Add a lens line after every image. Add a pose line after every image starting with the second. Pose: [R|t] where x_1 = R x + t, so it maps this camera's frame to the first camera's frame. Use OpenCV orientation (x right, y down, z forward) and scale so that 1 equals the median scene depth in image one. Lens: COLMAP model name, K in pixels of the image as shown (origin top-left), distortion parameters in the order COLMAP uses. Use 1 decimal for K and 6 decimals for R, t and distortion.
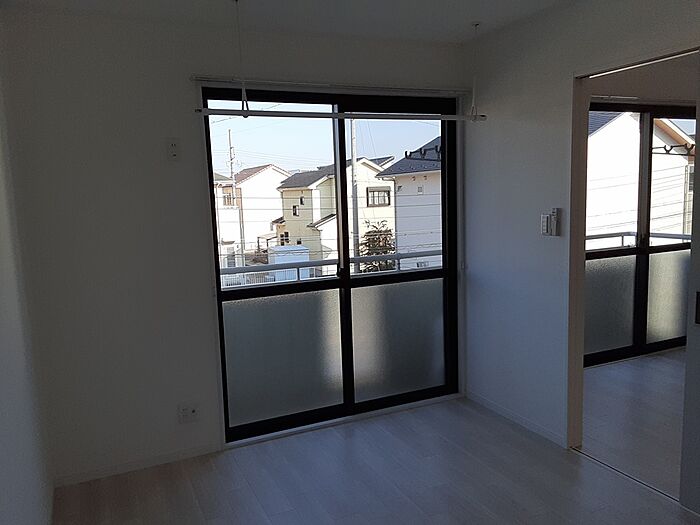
lens RADIAL K [[570.3, 0, 350.0], [0, 570.3, 262.5], [0, 0, 1]] dist [0.152879, -0.251761]
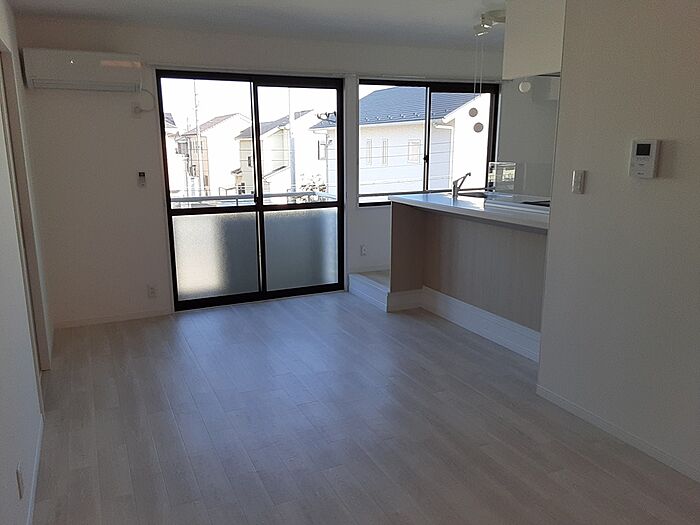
lens RADIAL K [[570.3, 0, 350.0], [0, 570.3, 262.5], [0, 0, 1]] dist [0.152879, -0.251761]
pose [[0.997749, 0.017856, 0.064633, 0.116464], [-0.022703, 0.996921, 0.075053, 0.055088], [-0.063094, -0.076351, 0.995083, -0.420972]]
